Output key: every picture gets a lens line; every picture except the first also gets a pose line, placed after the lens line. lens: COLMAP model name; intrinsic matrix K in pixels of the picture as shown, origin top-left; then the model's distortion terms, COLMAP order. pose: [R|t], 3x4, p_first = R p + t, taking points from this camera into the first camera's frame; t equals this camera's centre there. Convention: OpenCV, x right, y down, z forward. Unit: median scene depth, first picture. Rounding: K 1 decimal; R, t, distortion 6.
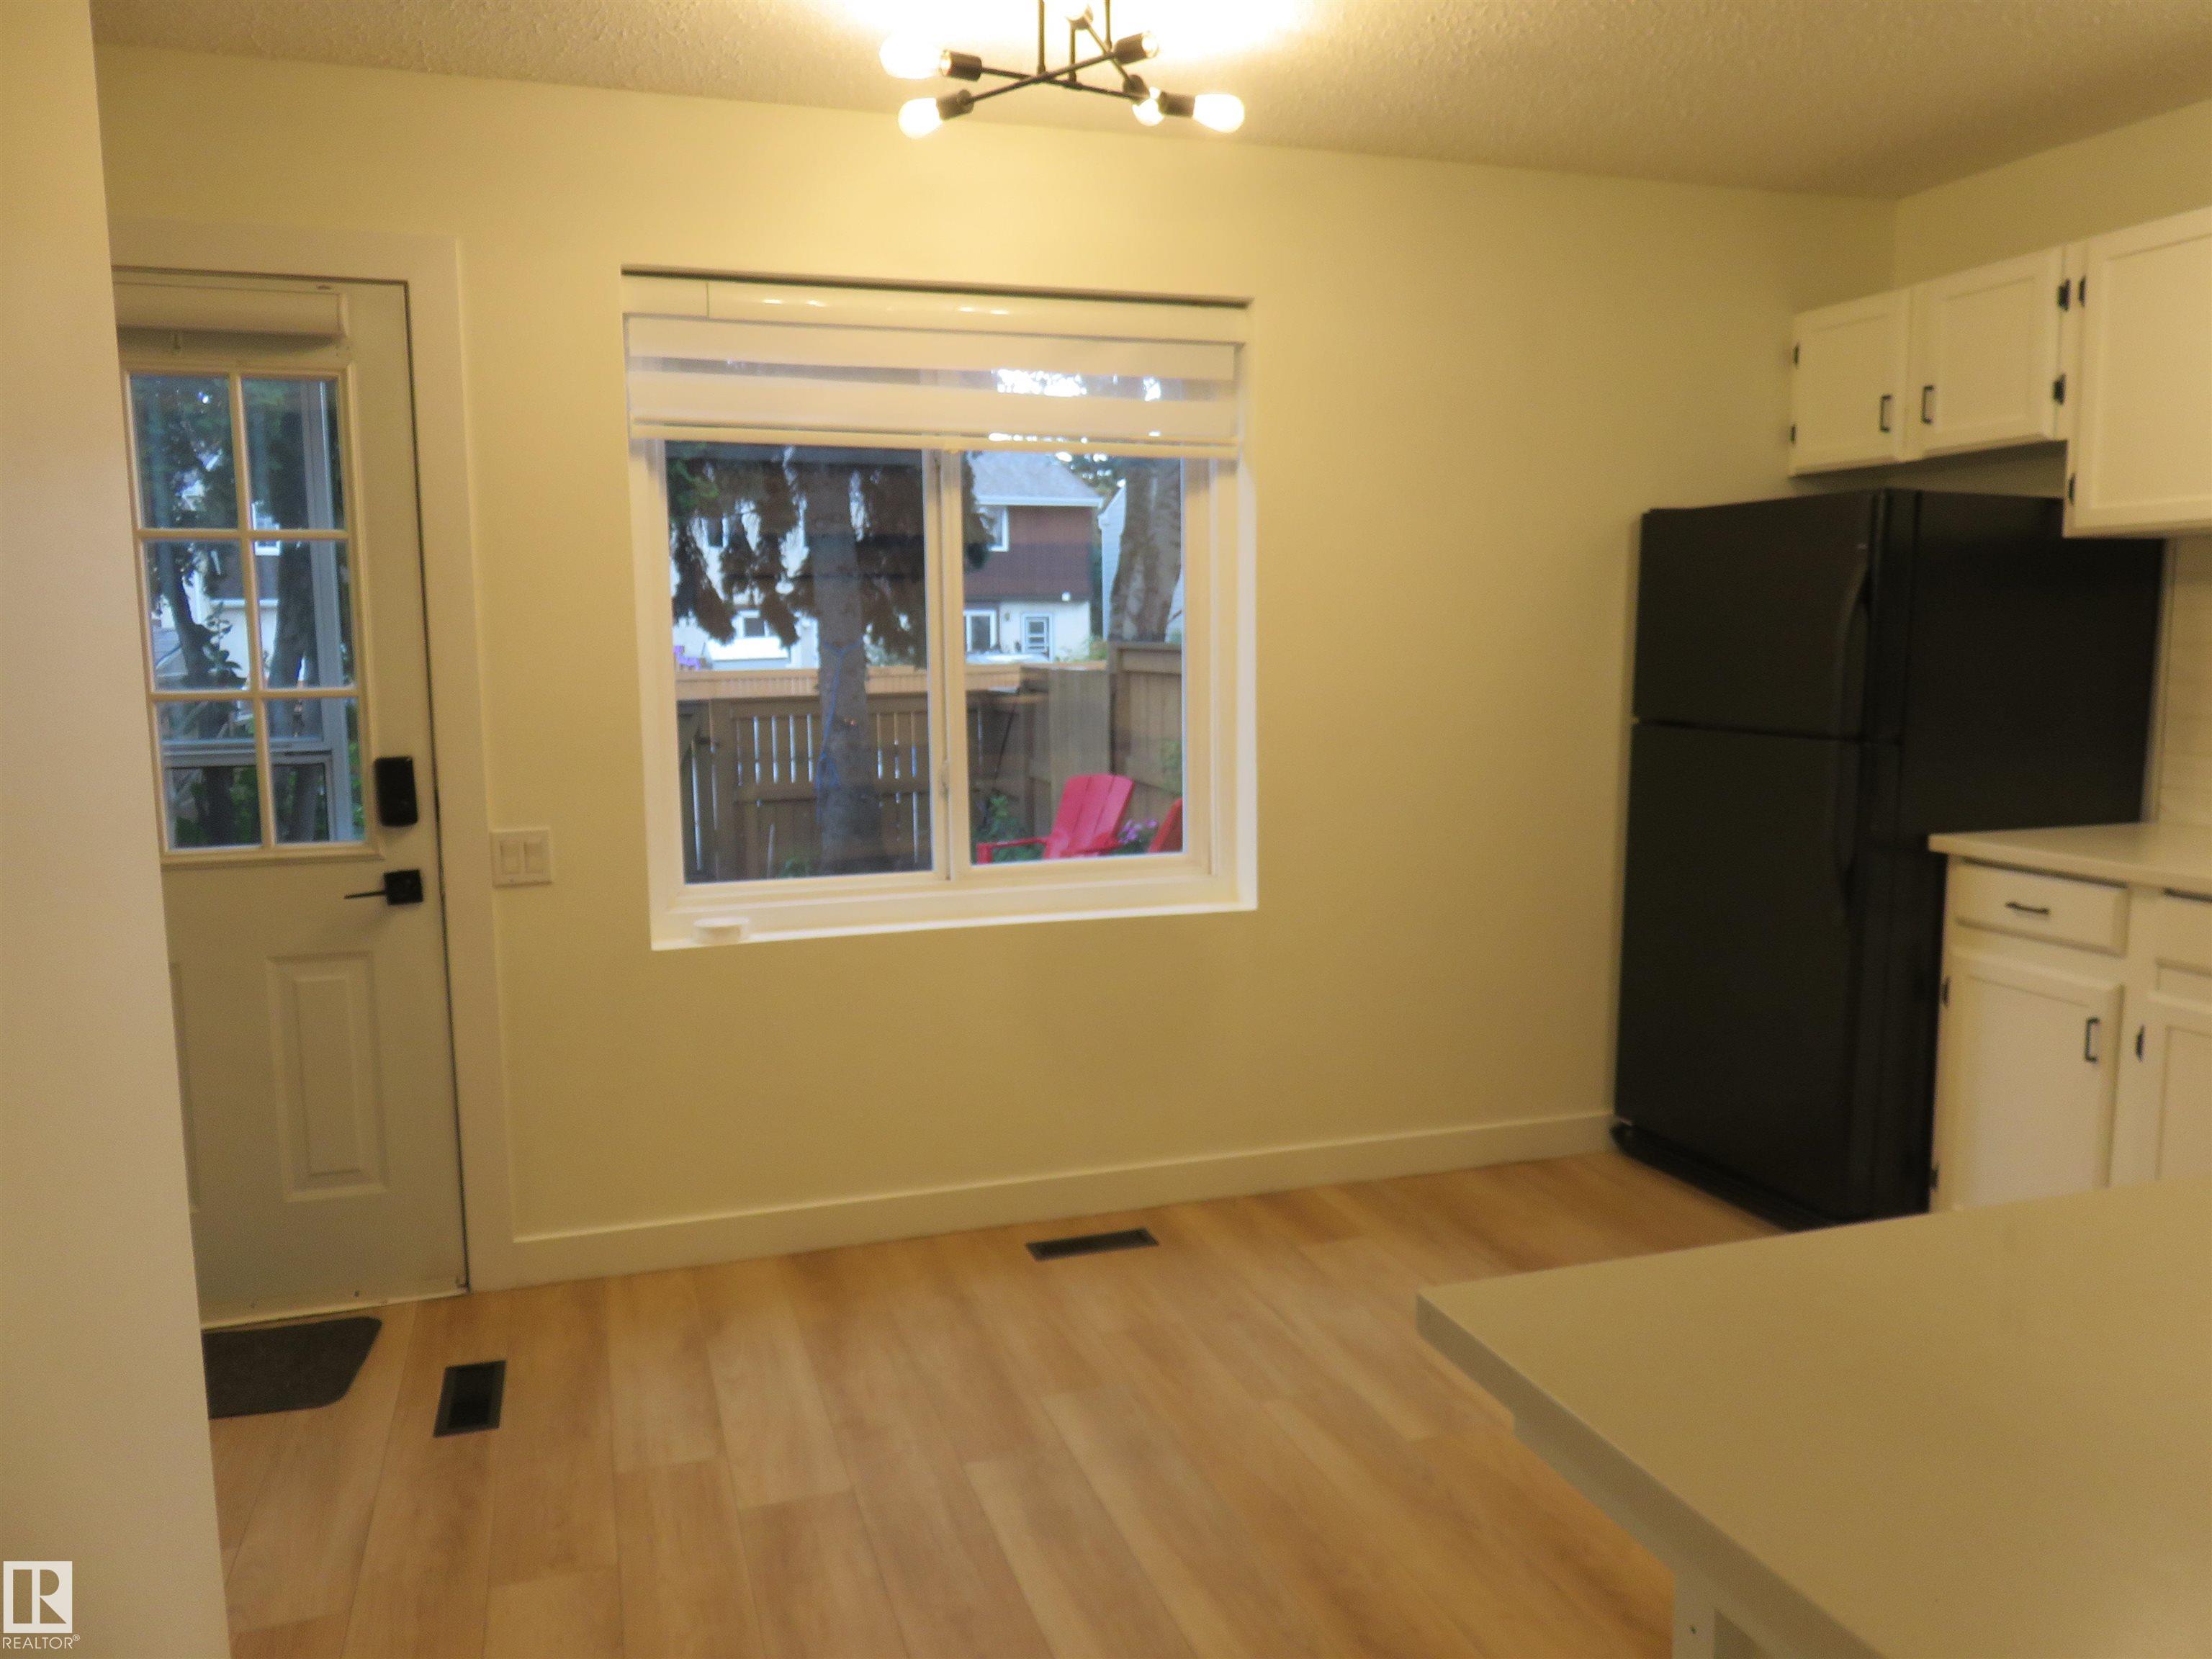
lens RADIAL K [[1657.0, 0, 1114.7], [0, 1657.0, 833.8], [0, 0, 1]] dist [0.010753, 0.000561]
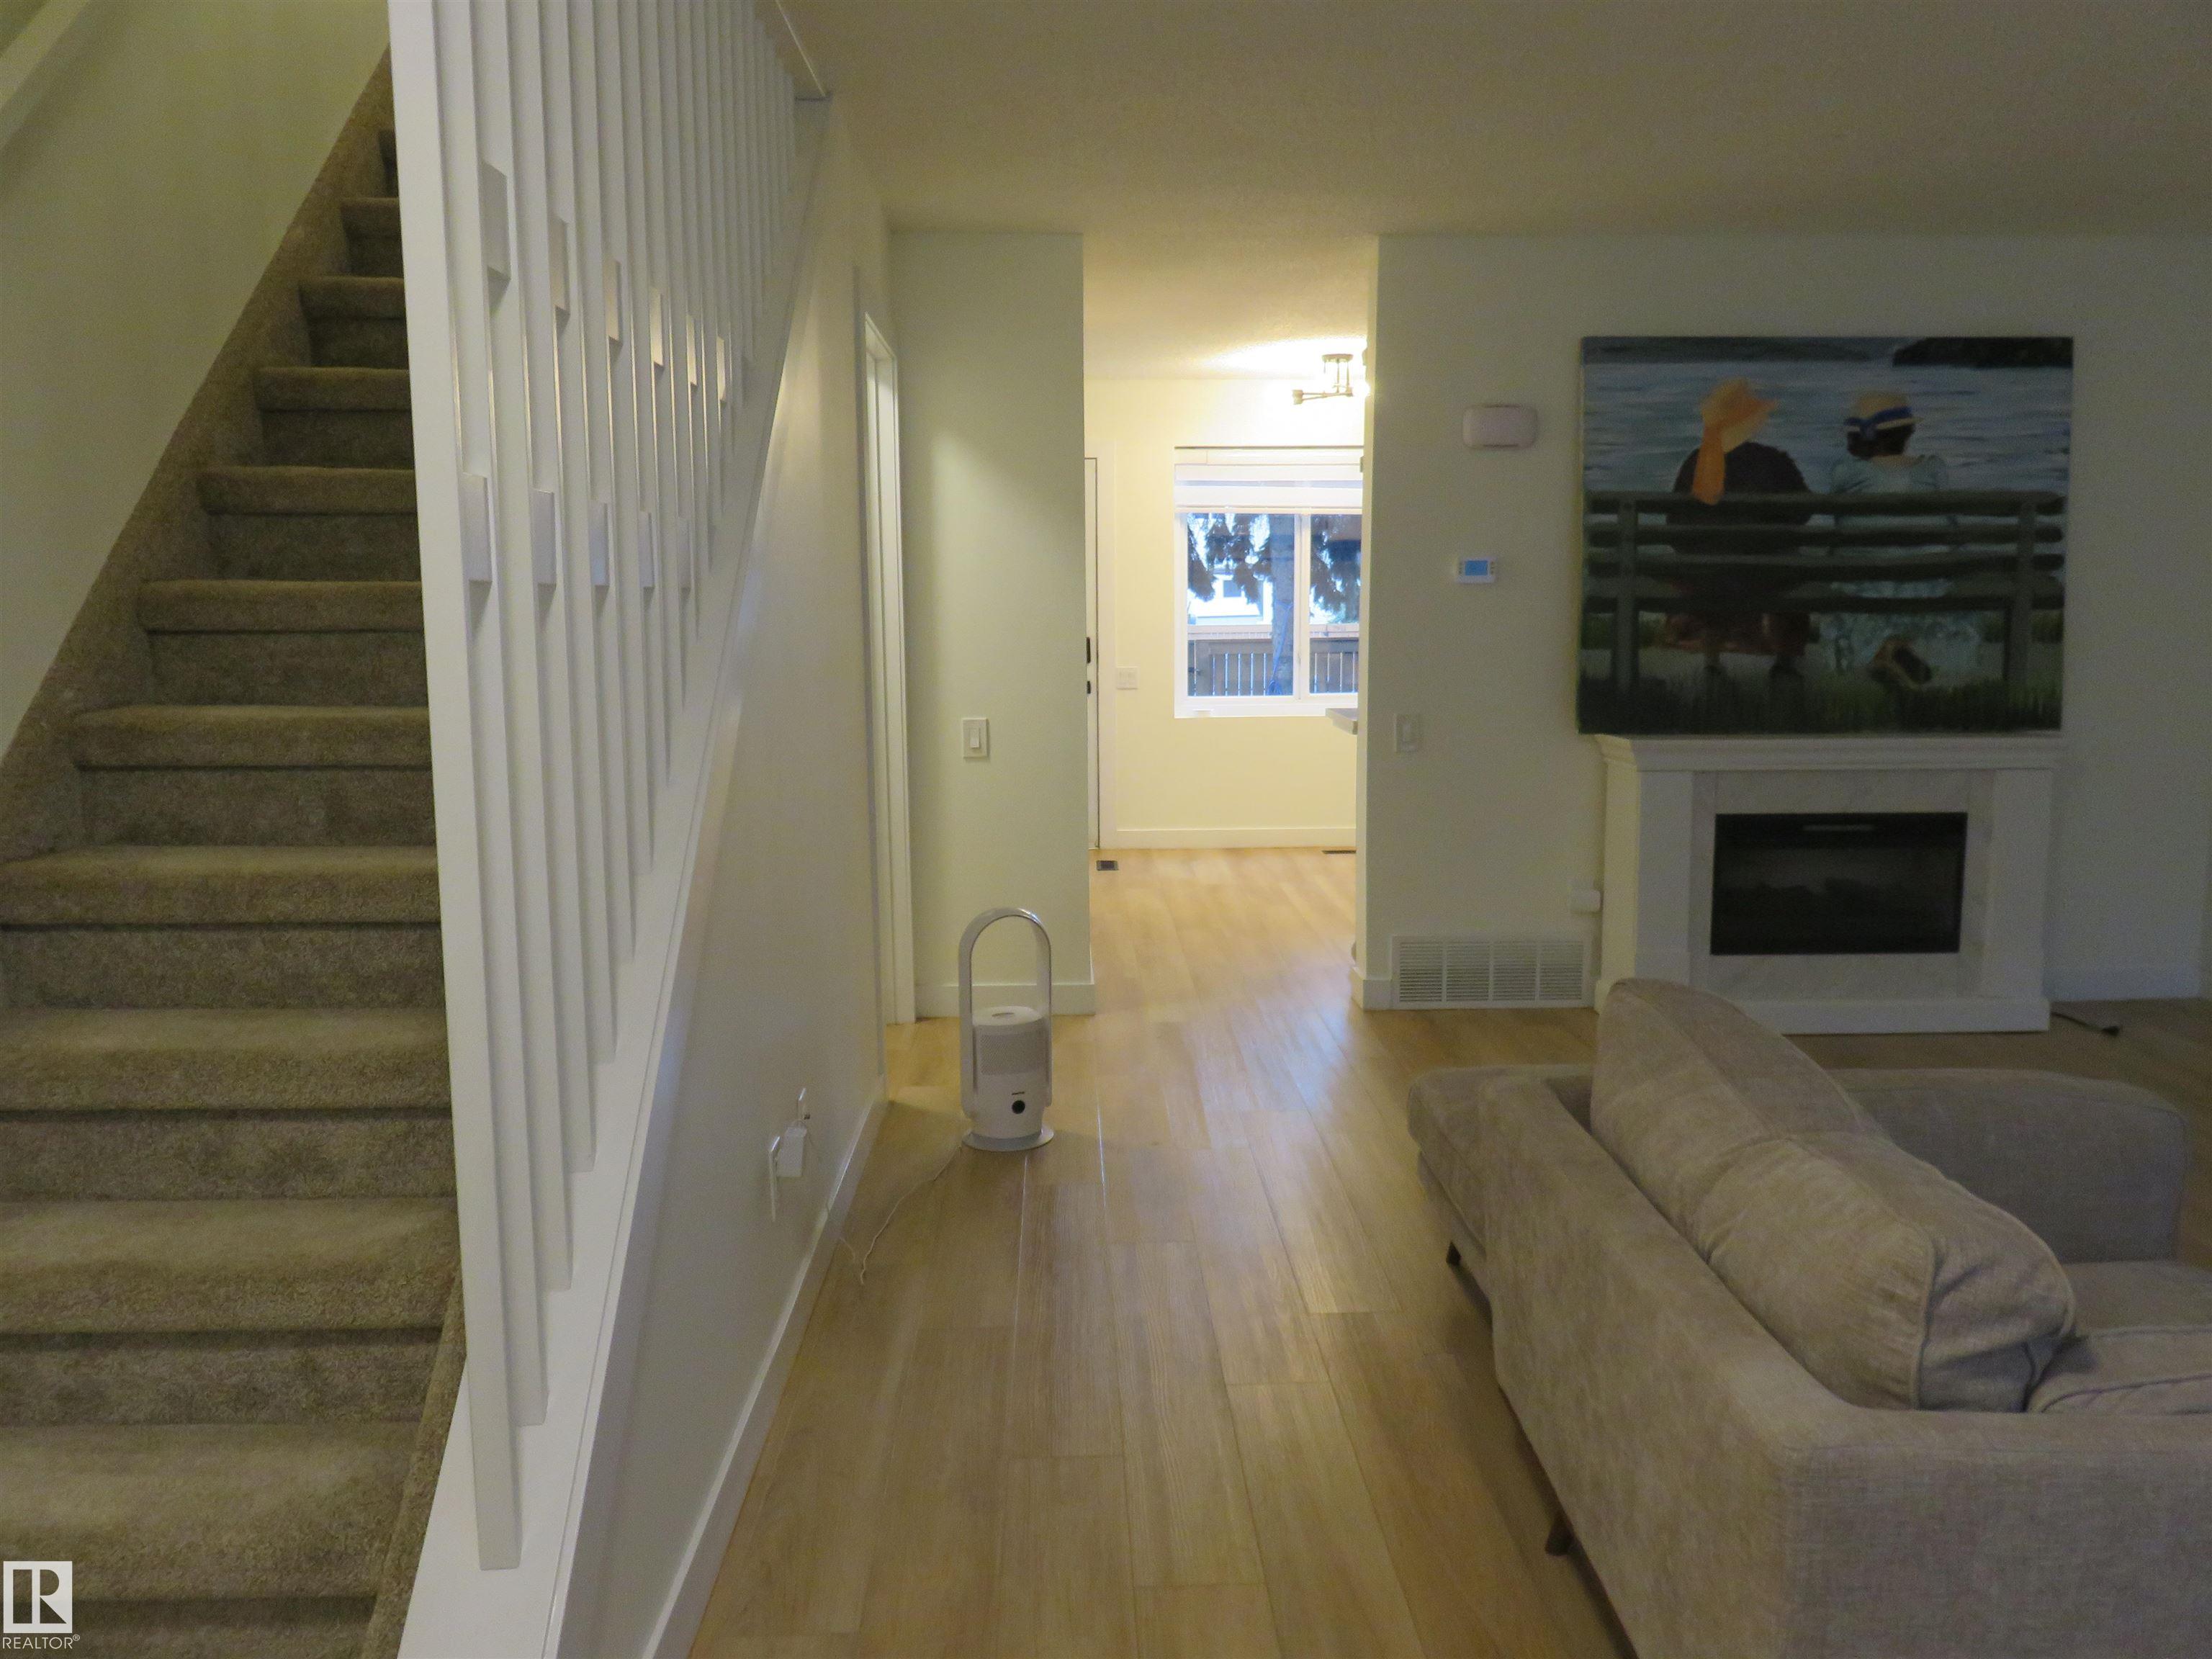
lens RADIAL K [[1657.0, 0, 1105.8], [0, 1657.0, 831.2], [0, 0, 1]] dist [0.010753, 0.000561]
pose [[0.958779, 0.048462, -0.279988, 0.075458], [-0.042686, 0.998732, 0.026694, 0.041455], [0.280927, -0.013642, 0.959632, -0.329759]]
